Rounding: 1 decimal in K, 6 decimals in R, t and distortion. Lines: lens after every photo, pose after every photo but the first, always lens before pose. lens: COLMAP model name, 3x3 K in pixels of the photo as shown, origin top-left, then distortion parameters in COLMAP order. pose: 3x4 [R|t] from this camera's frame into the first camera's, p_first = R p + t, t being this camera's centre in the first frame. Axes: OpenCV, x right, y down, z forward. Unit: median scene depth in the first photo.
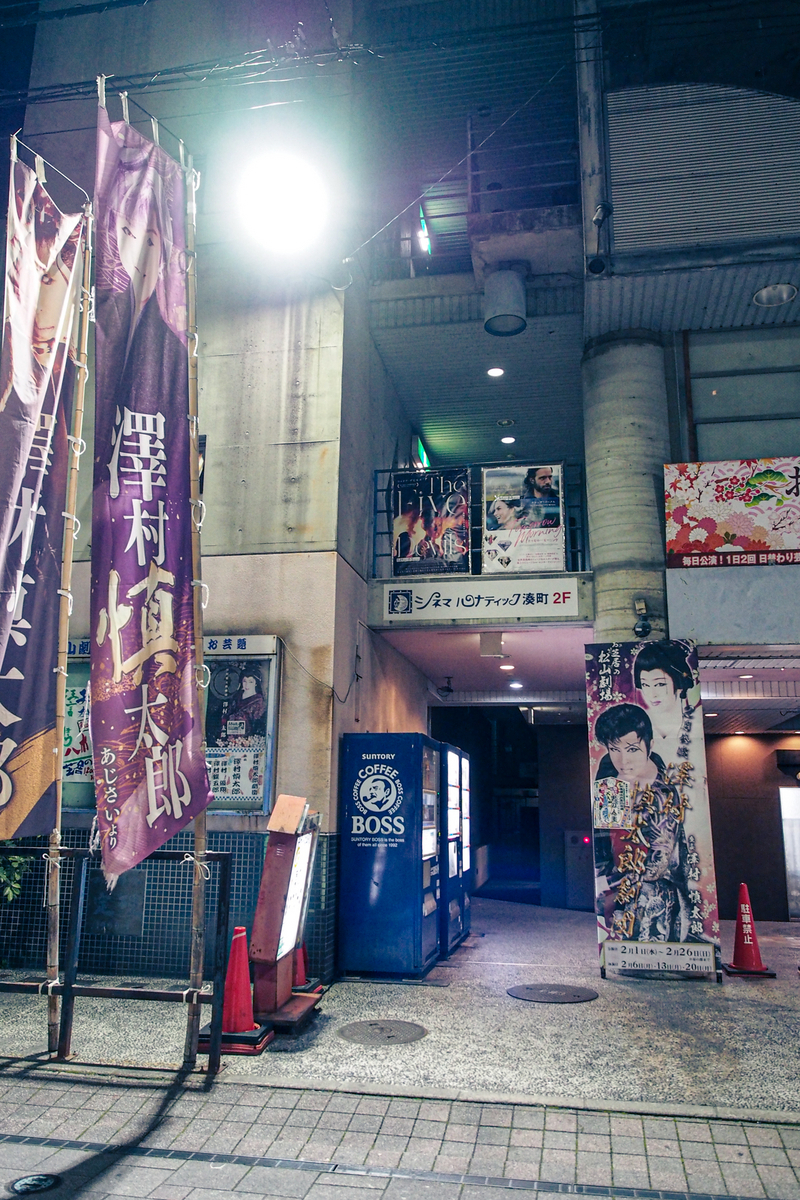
lens RADIAL K [[883.2, 0, 400.0], [0, 883.2, 600.0], [0, 0, 1]] dist [0.005264, 0.007751]
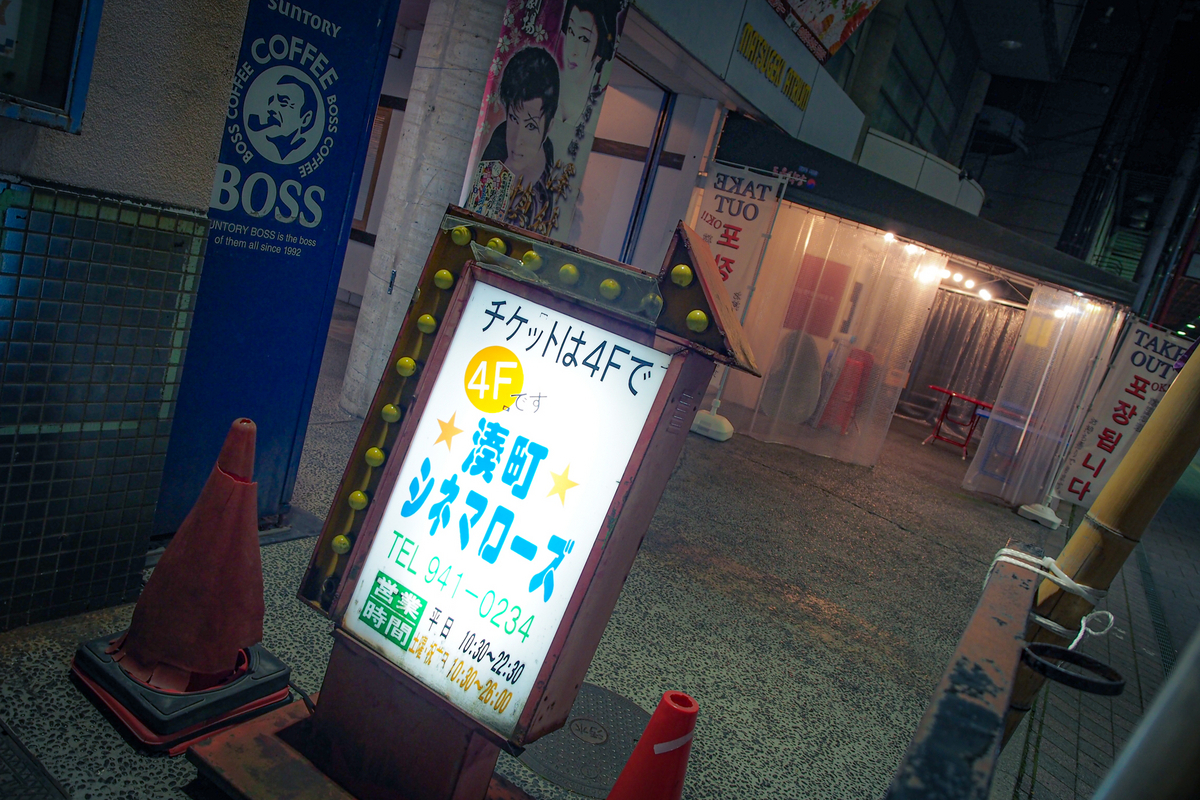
lens RADIAL K [[883.2, 0, 599.9], [0, 883.2, 374.1], [0, 0, 1]] dist [0.005264, 0.007751]
pose [[0.345767, -0.051594, 0.936901, -0.334526], [-0.462003, 0.859707, 0.217847, 0.169480], [-0.816699, -0.508176, 0.273422, 0.732472]]
